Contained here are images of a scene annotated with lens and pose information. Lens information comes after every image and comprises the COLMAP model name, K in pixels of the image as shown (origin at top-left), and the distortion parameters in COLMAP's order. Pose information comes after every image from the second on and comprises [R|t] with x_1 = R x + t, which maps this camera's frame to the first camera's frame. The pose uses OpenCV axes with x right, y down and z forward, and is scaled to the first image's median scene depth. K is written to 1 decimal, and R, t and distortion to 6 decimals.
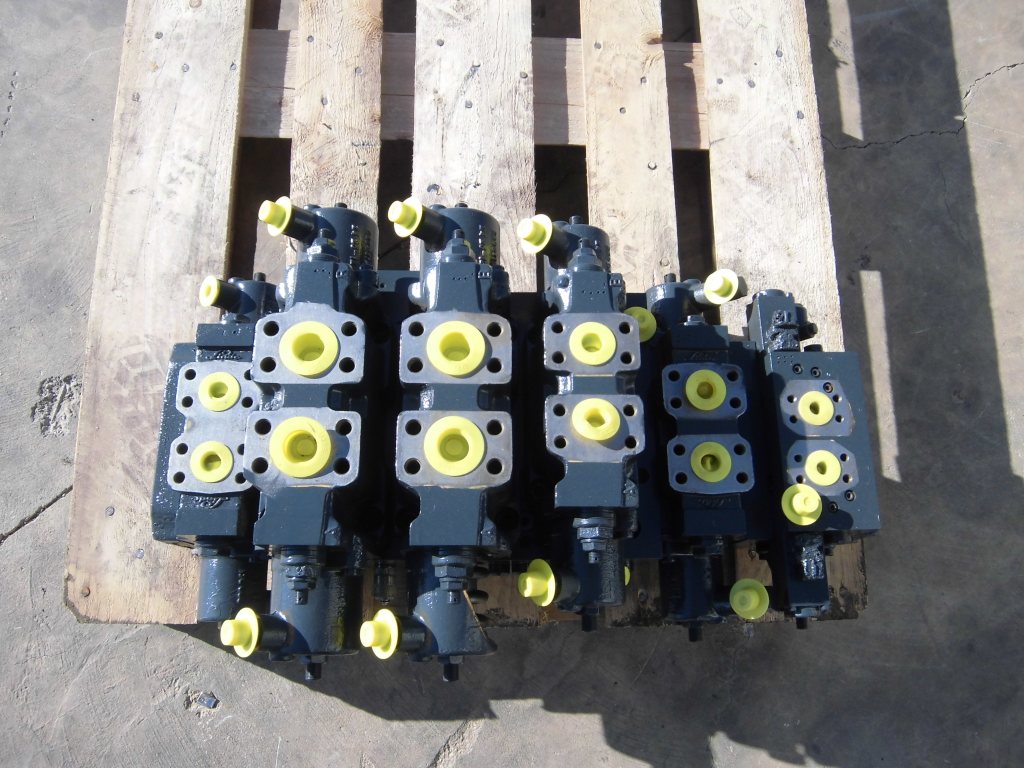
lens RADIAL K [[786.5, 0, 512.0], [0, 786.5, 384.0], [0, 0, 1]] dist [-0.061253, 0.001148]
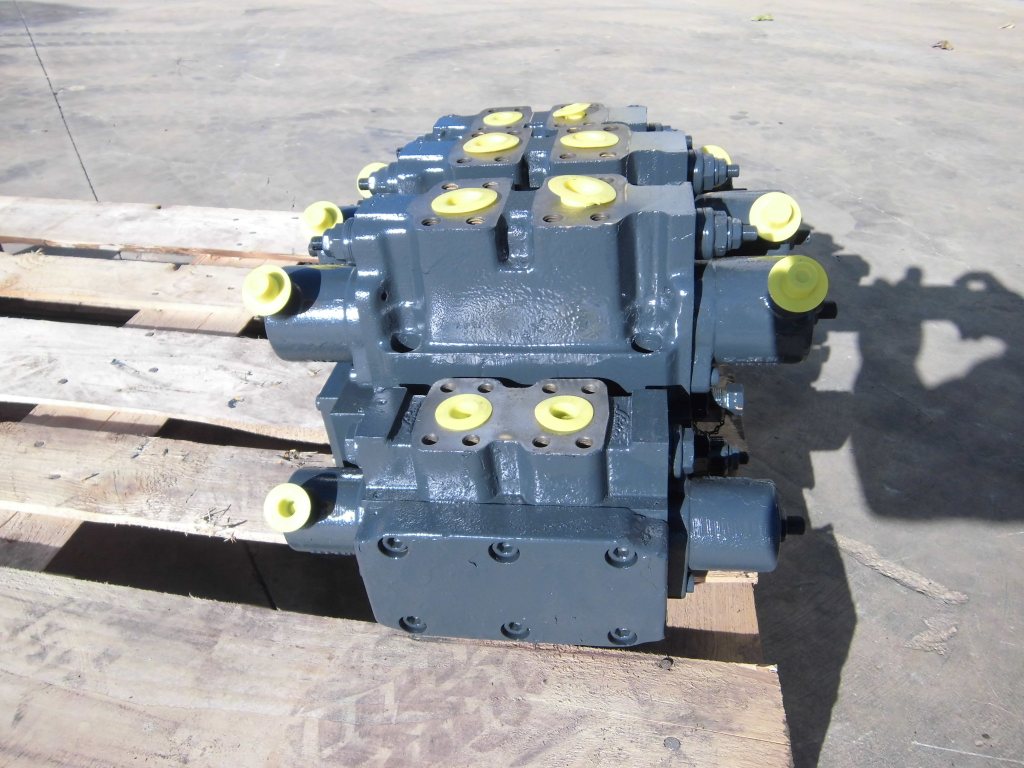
lens RADIAL K [[786.5, 0, 512.0], [0, 786.5, 384.0], [0, 0, 1]] dist [-0.061253, 0.001148]
pose [[0.144590, -0.600639, 0.786337, -0.711273], [0.970965, 0.239184, 0.004161, 0.032225], [-0.190578, 0.762905, 0.617783, 0.411555]]
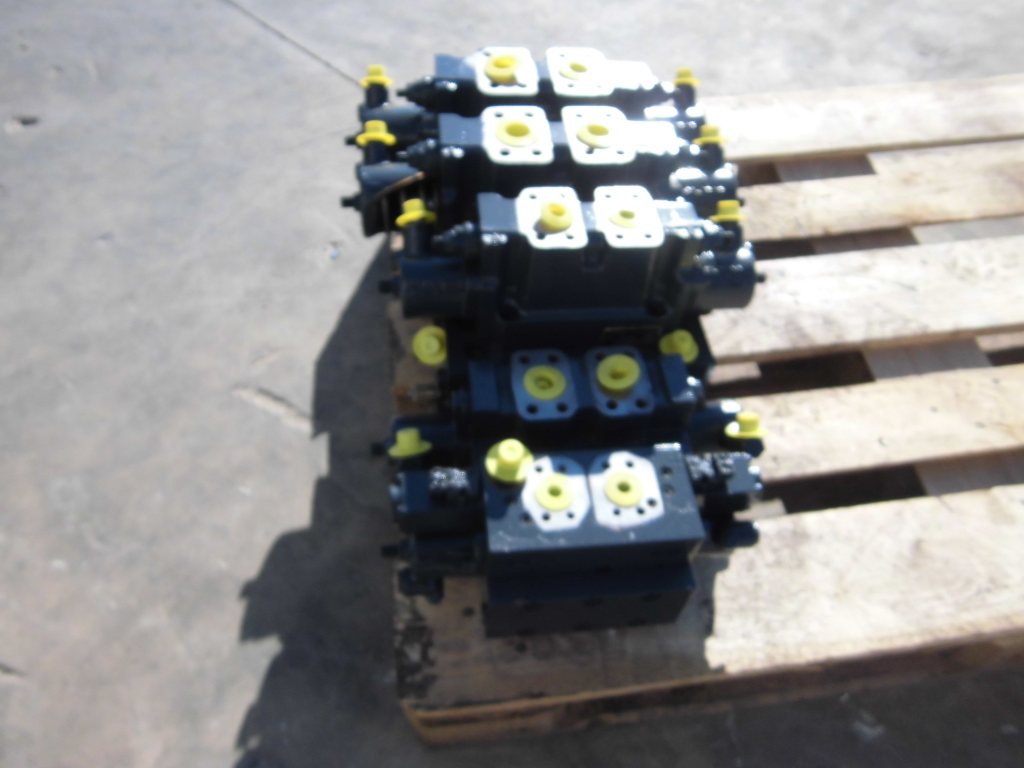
lens RADIAL K [[786.5, 0, 512.0], [0, 786.5, 384.0], [0, 0, 1]] dist [-0.061253, 0.001148]
pose [[0.100803, 0.764879, -0.636239, 0.670398], [-0.969999, 0.217754, 0.108099, 0.025906], [0.221226, 0.606254, 0.763882, 0.189108]]
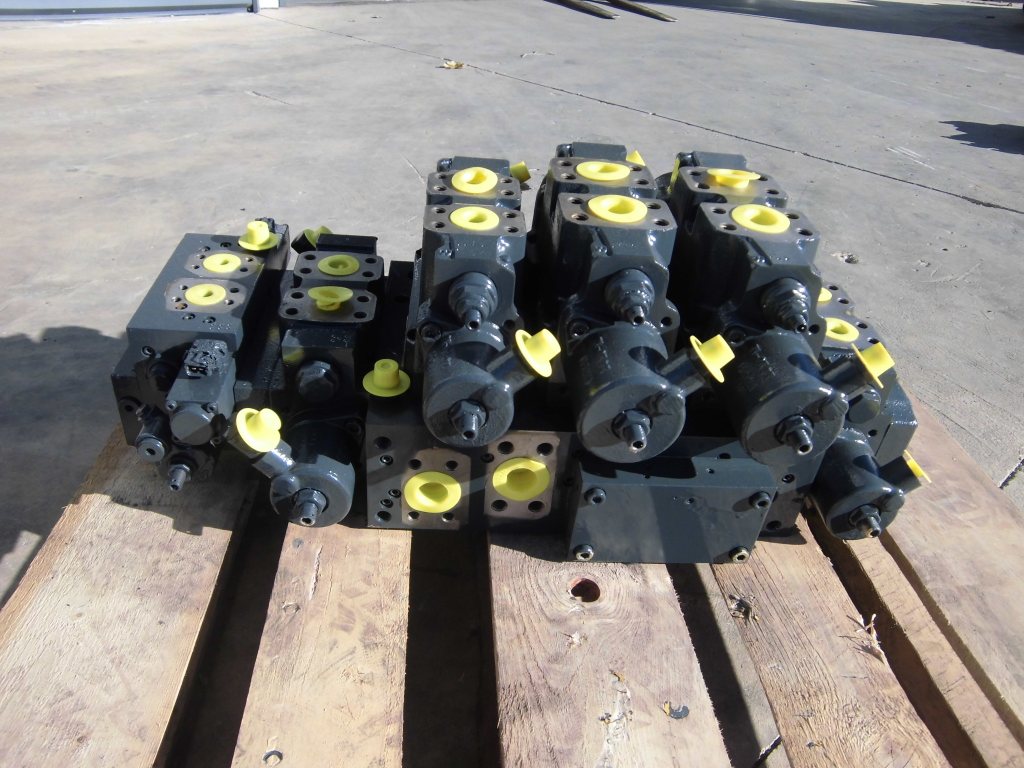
lens RADIAL K [[789.6, 0, 509.2], [0, 789.6, 363.5], [0, 0, 1]] dist [-0.057596, -0.002652]
pose [[-0.992212, -0.073680, -0.100434, 0.098636], [-0.072273, -0.316164, 0.945948, -0.703506], [-0.101451, 0.945839, 0.308377, 0.602603]]
